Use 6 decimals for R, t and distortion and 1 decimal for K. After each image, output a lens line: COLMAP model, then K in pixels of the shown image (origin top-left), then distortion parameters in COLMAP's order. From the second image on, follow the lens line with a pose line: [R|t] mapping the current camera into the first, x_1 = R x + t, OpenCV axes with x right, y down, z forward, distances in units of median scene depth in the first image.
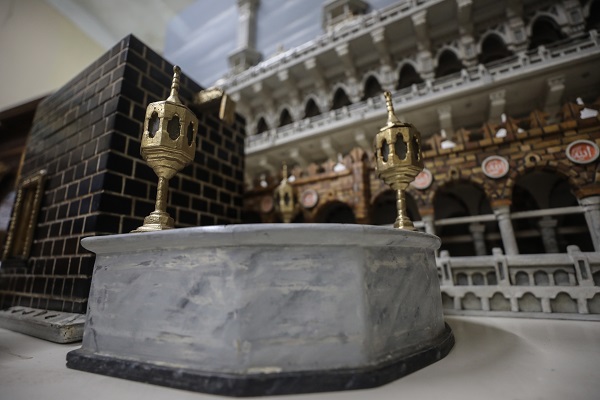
lens RADIAL K [[272.1, 0, 300.0], [0, 272.1, 200.0], [0, 0, 1]] dist [-0.038114, 0.010365]
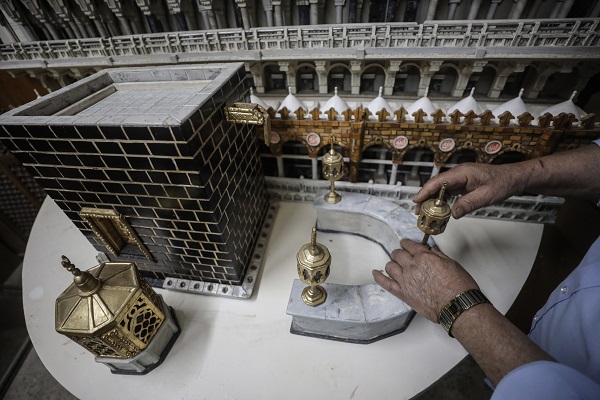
lens RADIAL K [[272.1, 0, 300.0], [0, 272.1, 200.0], [0, 0, 1]] dist [-0.038114, 0.010365]
pose [[0.946036, -0.250210, 0.205939, -0.440068], [-0.032762, 0.558389, 0.828932, -1.110386], [-0.322401, -0.790946, 0.520059, 0.191415]]
